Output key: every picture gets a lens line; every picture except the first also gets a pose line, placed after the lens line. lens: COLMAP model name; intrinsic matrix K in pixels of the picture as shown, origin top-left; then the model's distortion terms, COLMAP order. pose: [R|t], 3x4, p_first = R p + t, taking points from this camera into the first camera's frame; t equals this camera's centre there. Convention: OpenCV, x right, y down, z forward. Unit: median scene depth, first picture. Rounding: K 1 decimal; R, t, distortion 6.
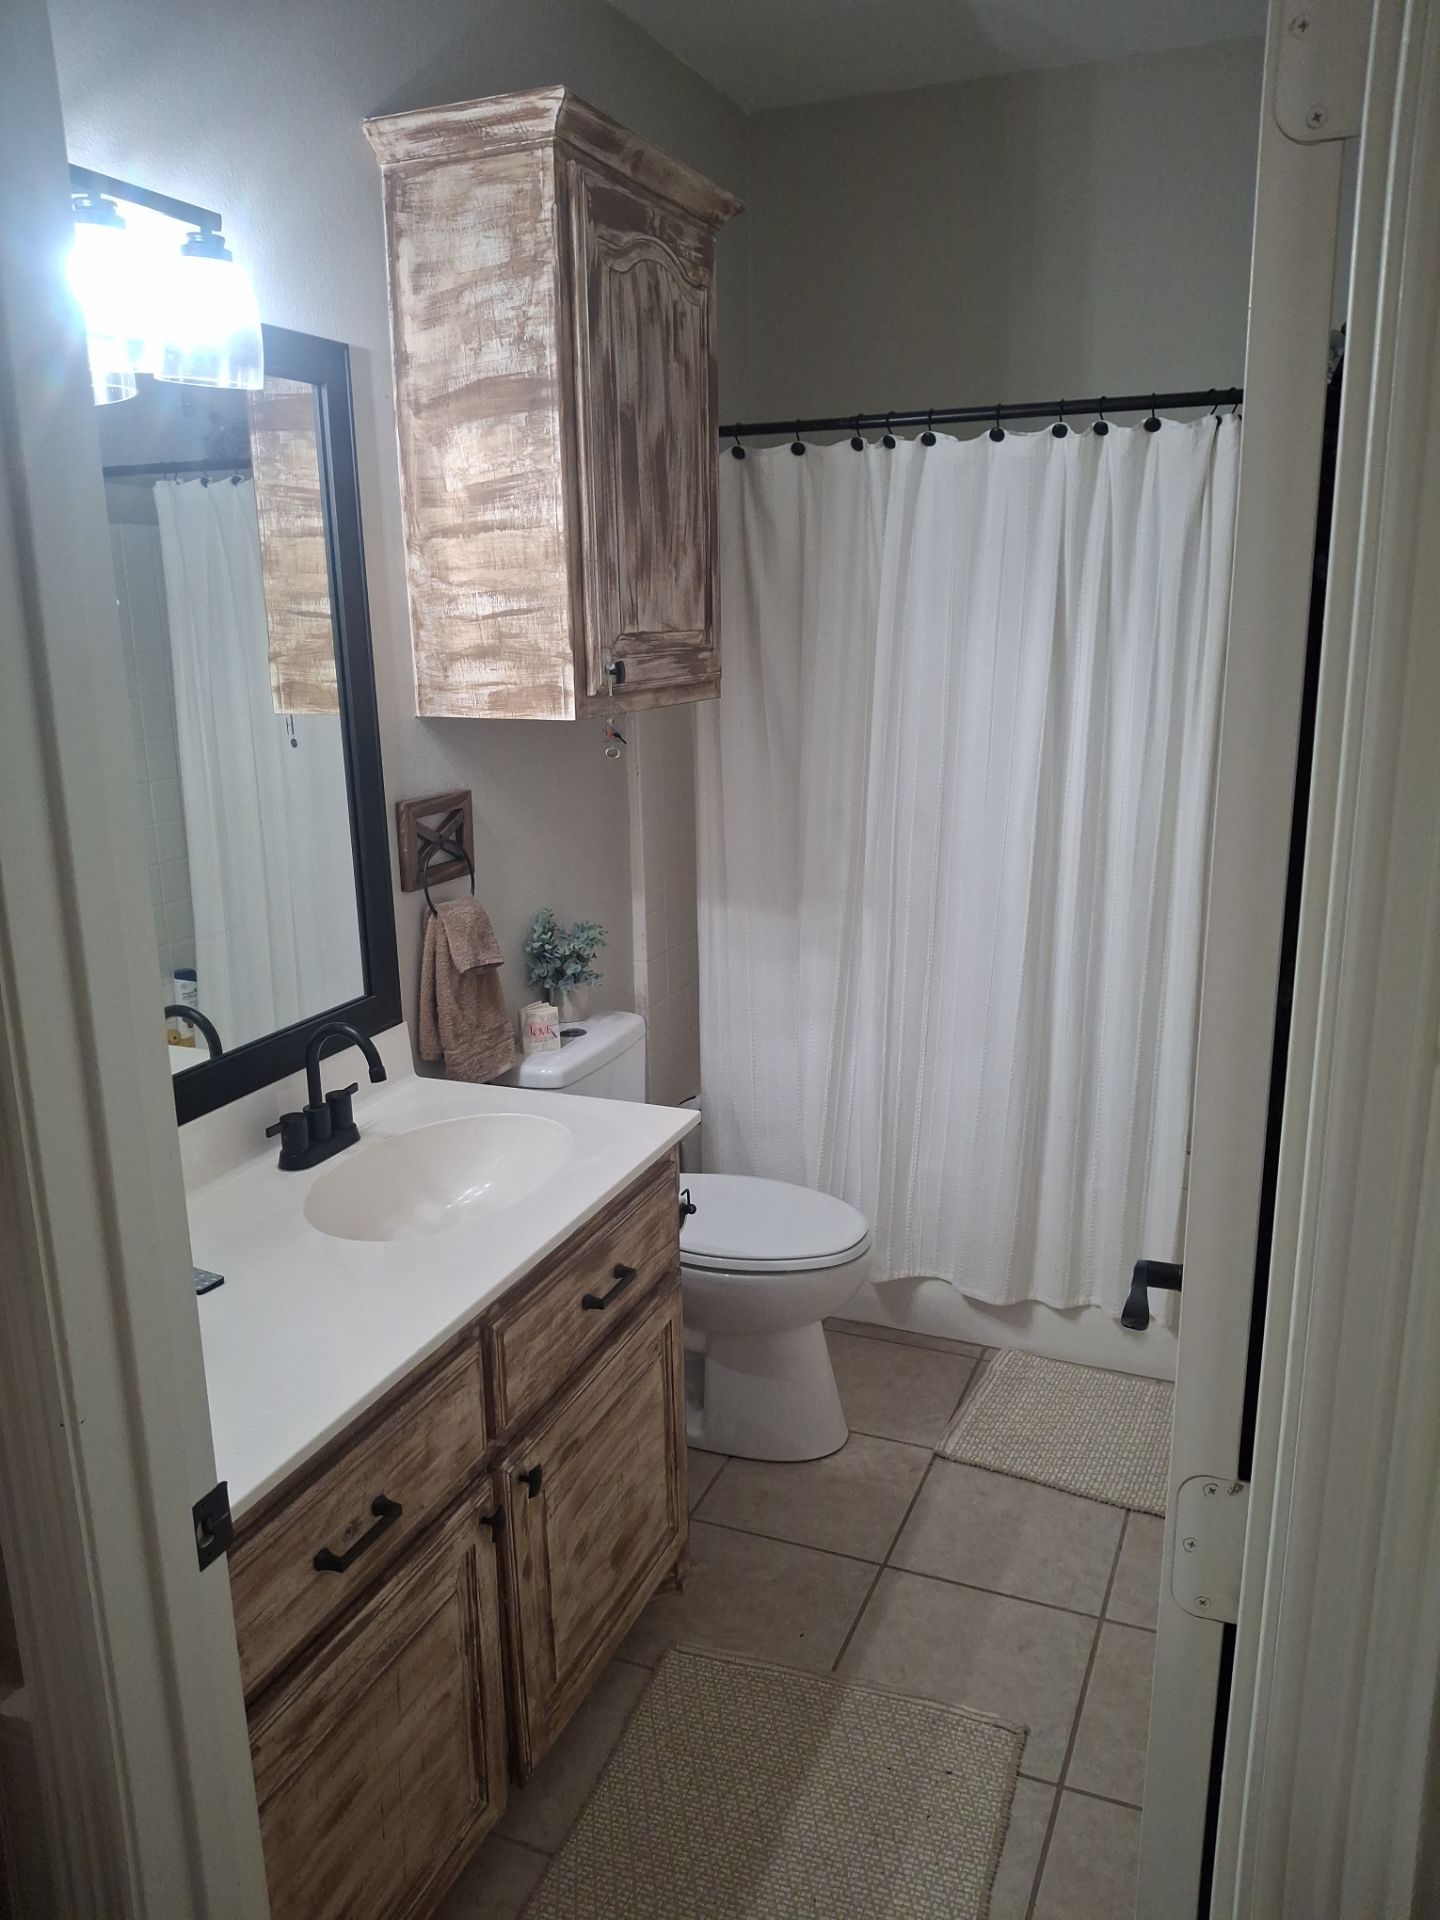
lens RADIAL K [[1393.4, 0, 723.6], [0, 1393.4, 962.8], [0, 0, 1]] dist [0.093676, -0.179631]
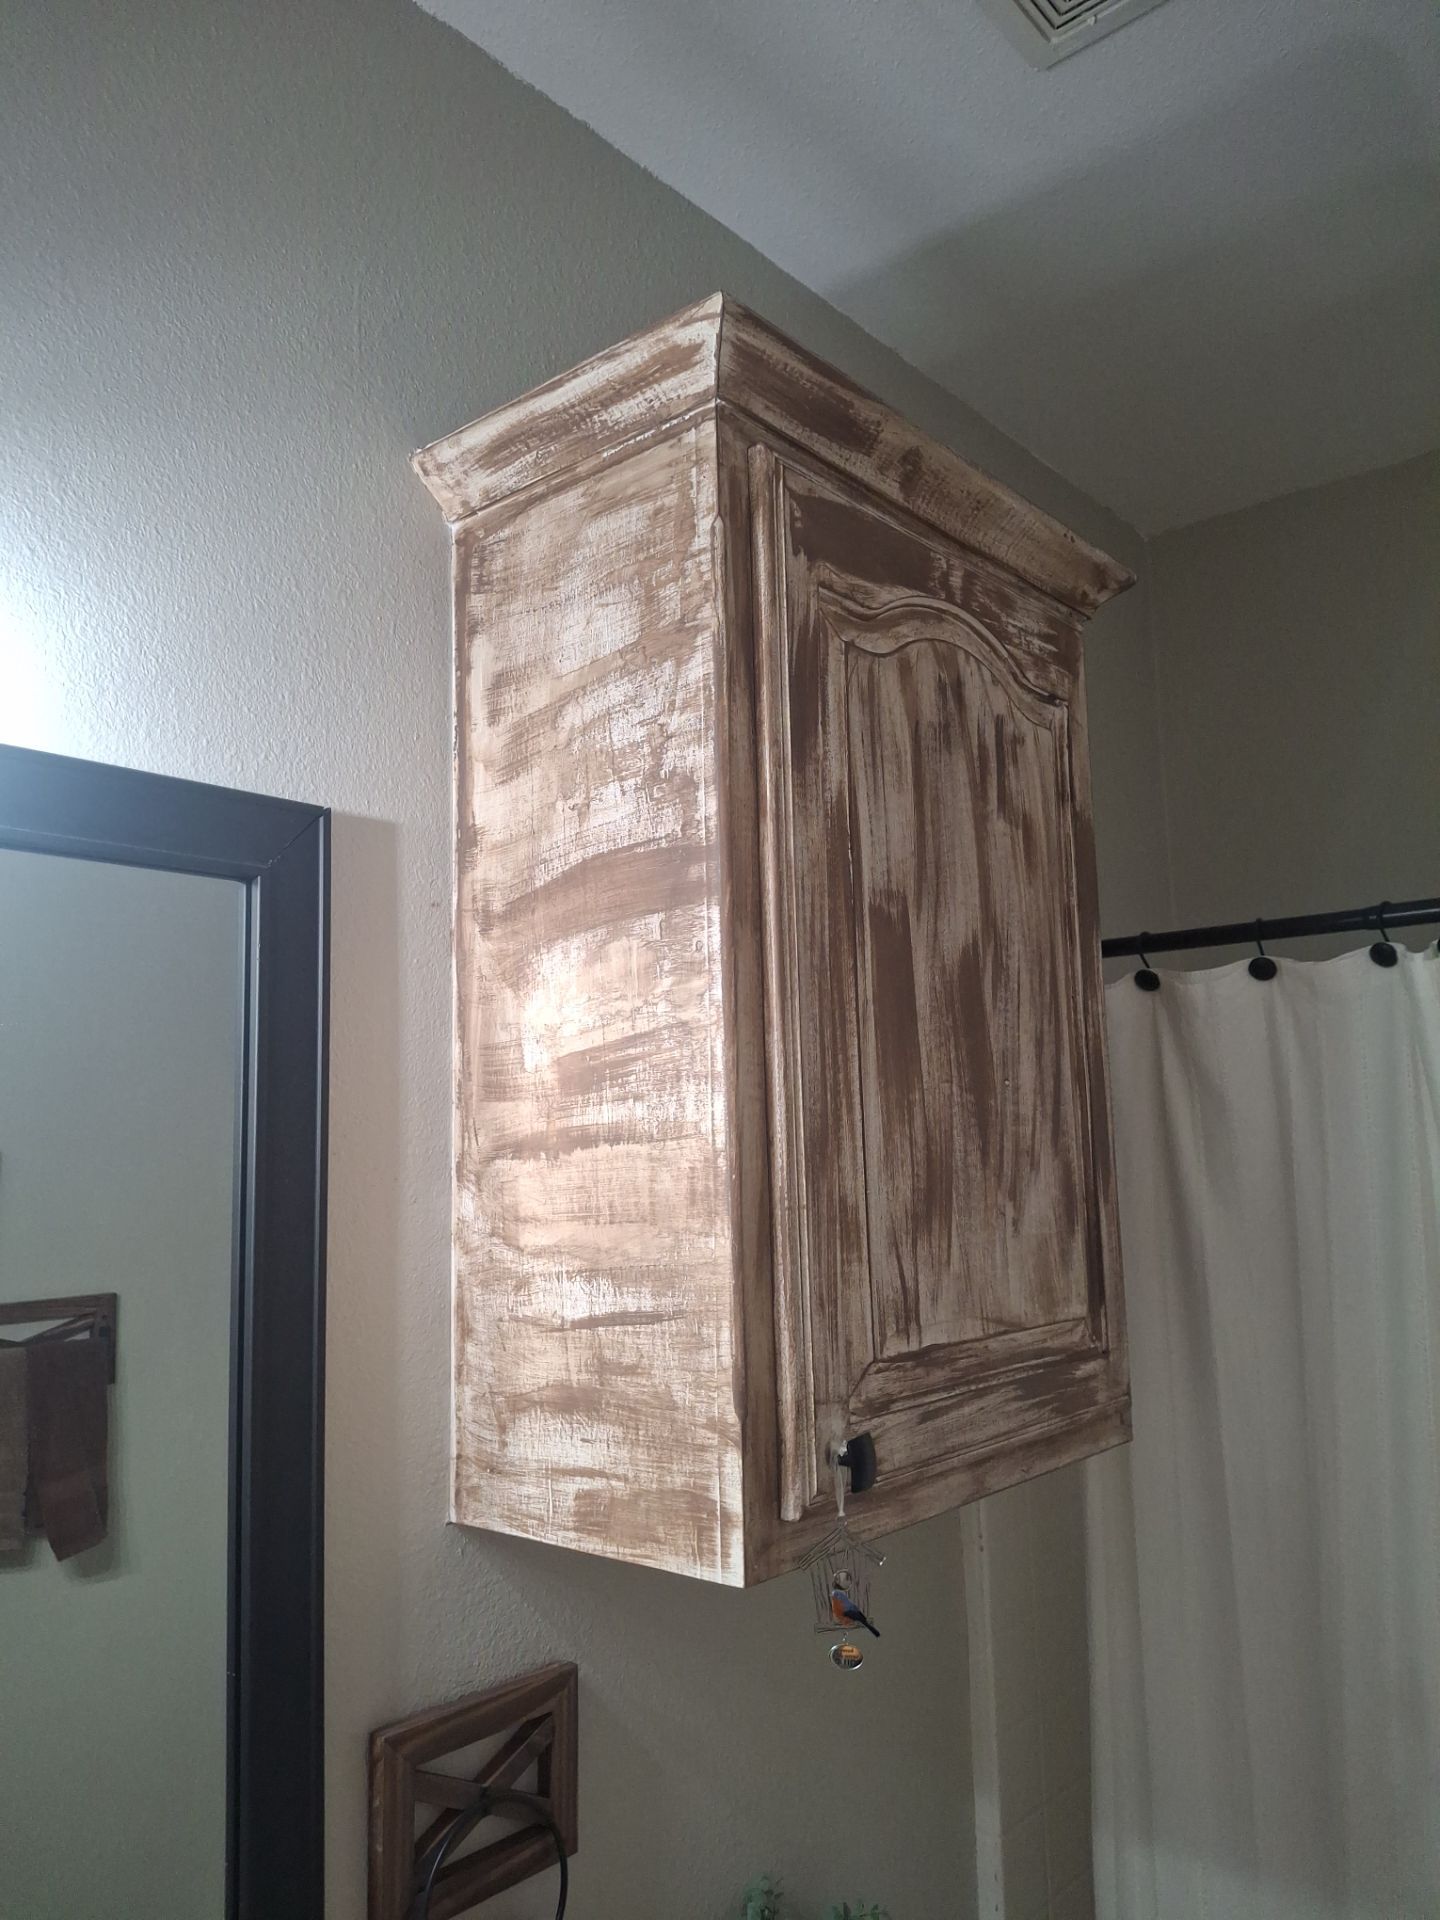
lens RADIAL K [[1393.4, 0, 723.6], [0, 1393.4, 962.8], [0, 0, 1]] dist [0.093676, -0.179631]
pose [[0.953303, -0.048176, -0.298147, 0.020941], [-0.066026, 0.930072, -0.361397, -0.195935], [0.294709, 0.364206, 0.883459, 0.569007]]
